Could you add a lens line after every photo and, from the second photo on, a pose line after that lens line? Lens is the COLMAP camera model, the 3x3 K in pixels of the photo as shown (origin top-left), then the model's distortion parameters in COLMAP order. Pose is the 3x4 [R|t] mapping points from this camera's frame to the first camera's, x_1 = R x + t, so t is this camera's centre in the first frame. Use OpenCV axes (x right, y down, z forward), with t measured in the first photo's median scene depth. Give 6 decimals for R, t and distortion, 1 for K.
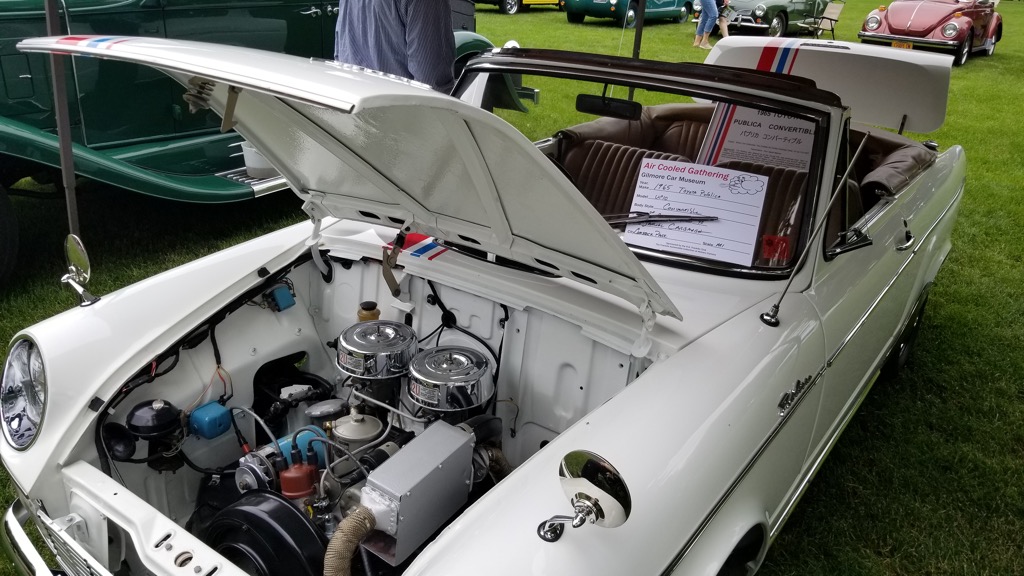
lens RADIAL K [[786.3, 0, 510.5], [0, 786.3, 253.1], [0, 0, 1]] dist [0.004349, 0.000638]
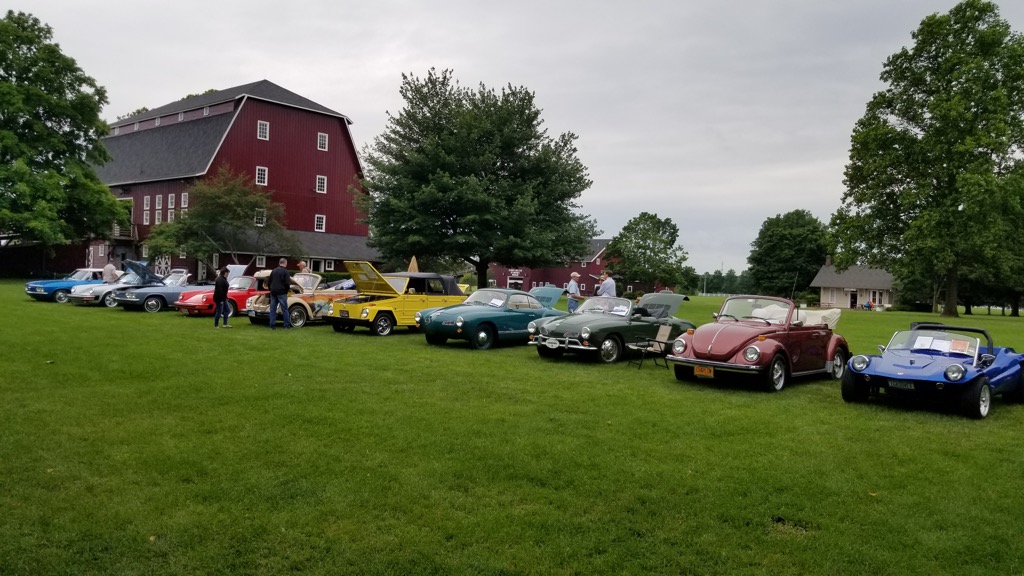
lens RADIAL K [[777.6, 0, 512.0], [0, 777.6, 288.0], [0, 0, 1]] dist [0.067289, -0.133196]
pose [[0.998297, -0.009052, -0.057632, 2.127725], [-0.011225, 0.939629, -0.342012, -0.266636], [0.057249, 0.342076, 0.937927, 0.681274]]
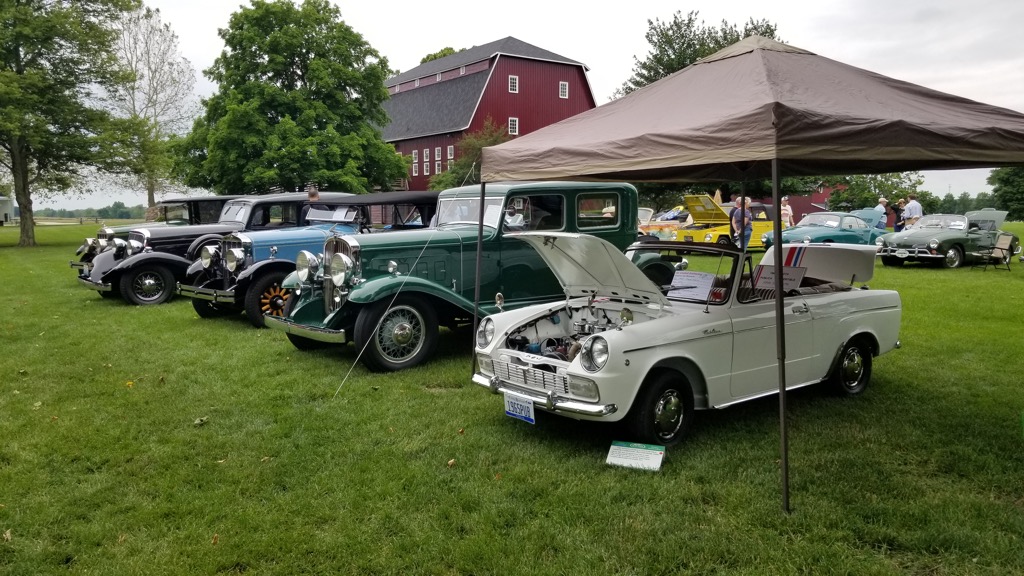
lens RADIAL K [[777.6, 0, 512.0], [0, 777.6, 288.0], [0, 0, 1]] dist [0.067289, -0.133196]
pose [[0.956718, -0.021099, -0.290249, 0.404908], [-0.057195, 0.964283, -0.258625, 0.697656], [0.285339, 0.264032, 0.921341, -1.774211]]
